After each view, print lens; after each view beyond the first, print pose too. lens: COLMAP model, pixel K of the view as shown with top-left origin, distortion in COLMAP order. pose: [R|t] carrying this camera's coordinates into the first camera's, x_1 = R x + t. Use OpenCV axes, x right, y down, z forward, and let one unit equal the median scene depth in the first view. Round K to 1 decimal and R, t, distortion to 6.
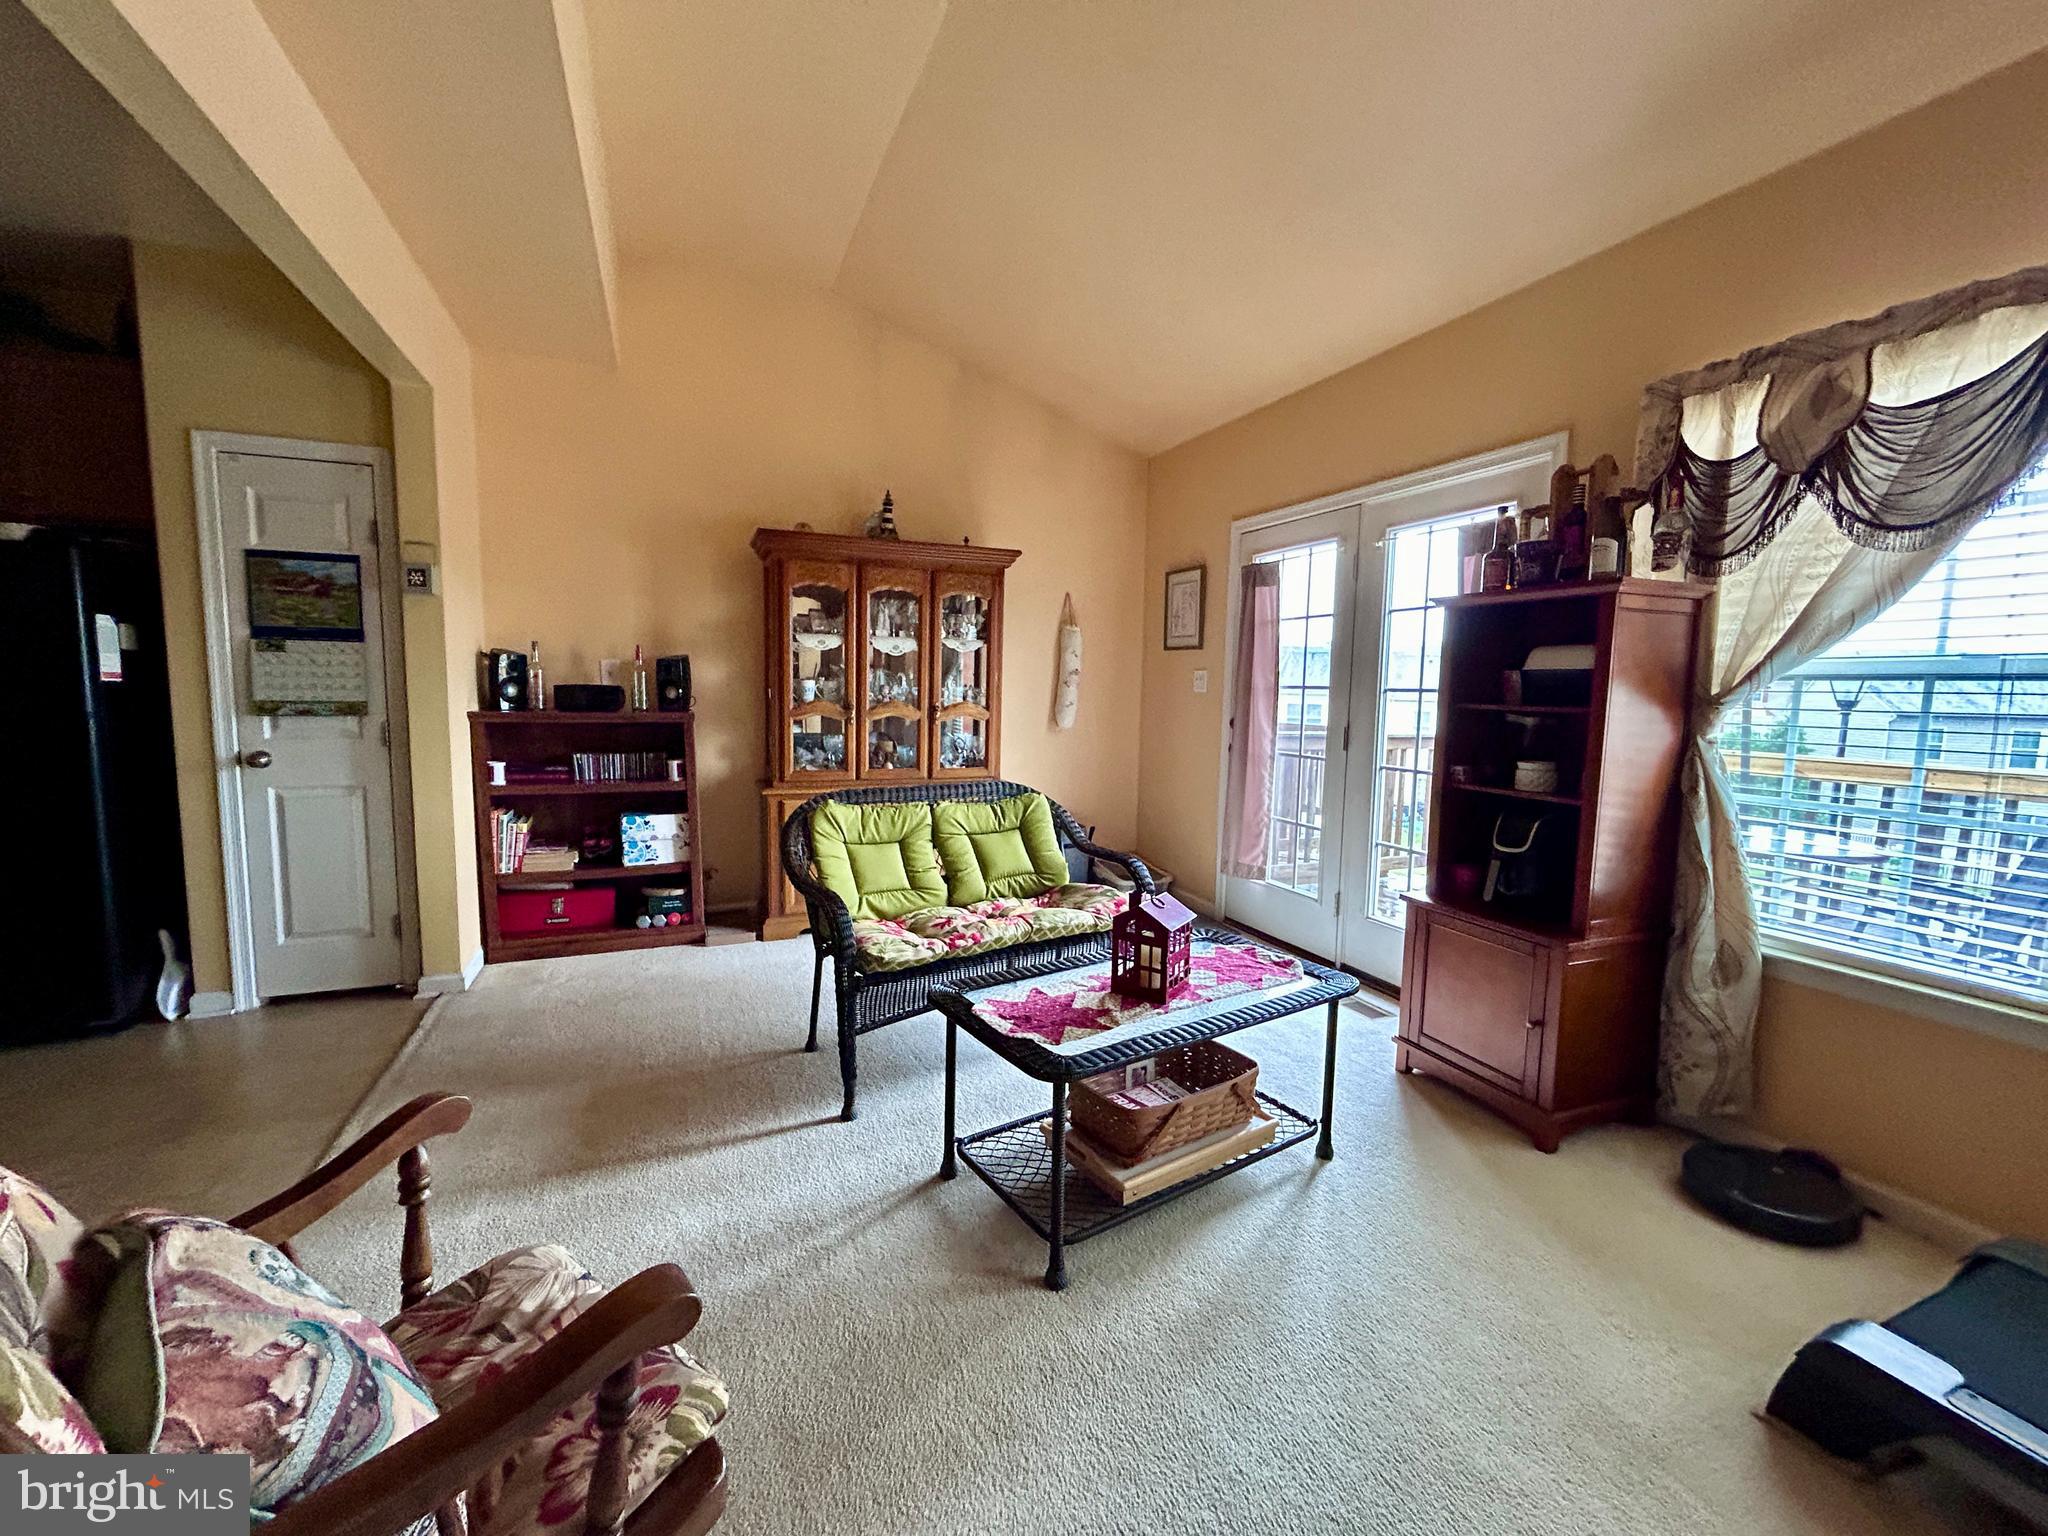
lens RADIAL K [[826.5, 0, 1022.3], [0, 826.5, 761.3], [0, 0, 1]] dist [0.003931, 0.000302]
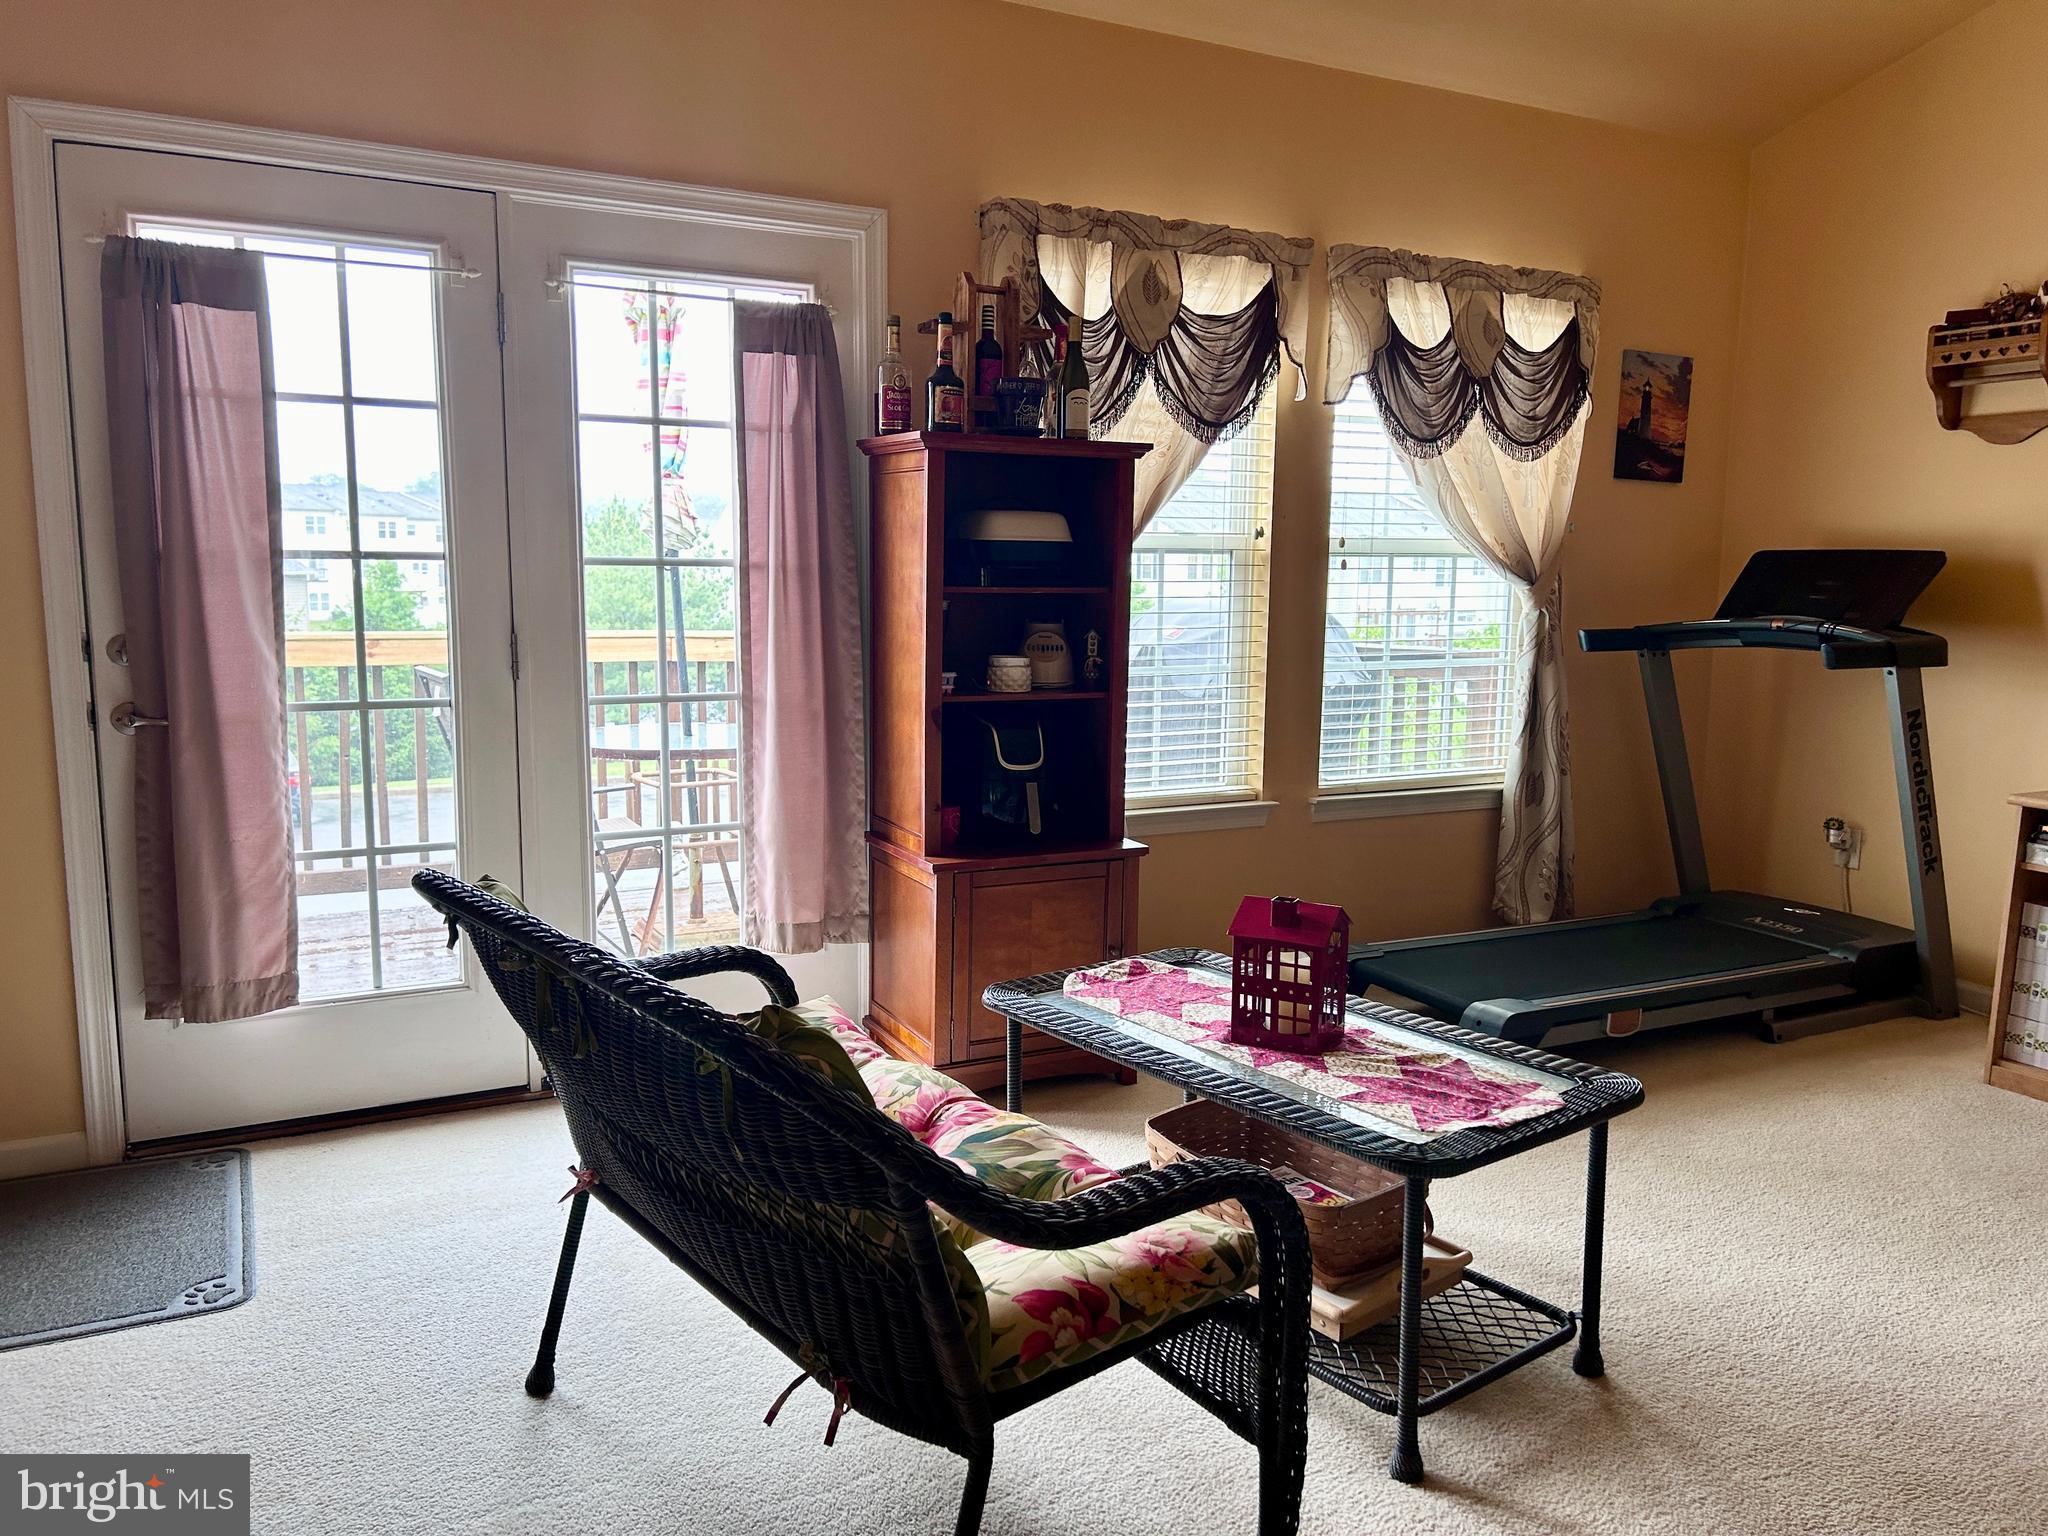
lens RADIAL K [[1538.8, 0, 1012.8], [0, 1538.8, 781.8], [0, 0, 1]] dist [0.076637, -0.082648]
pose [[-0.072085, -0.158004, 0.984804, -0.878410], [0.080374, 0.983241, 0.163637, -0.123933], [-0.994155, 0.090949, -0.058177, 1.104747]]
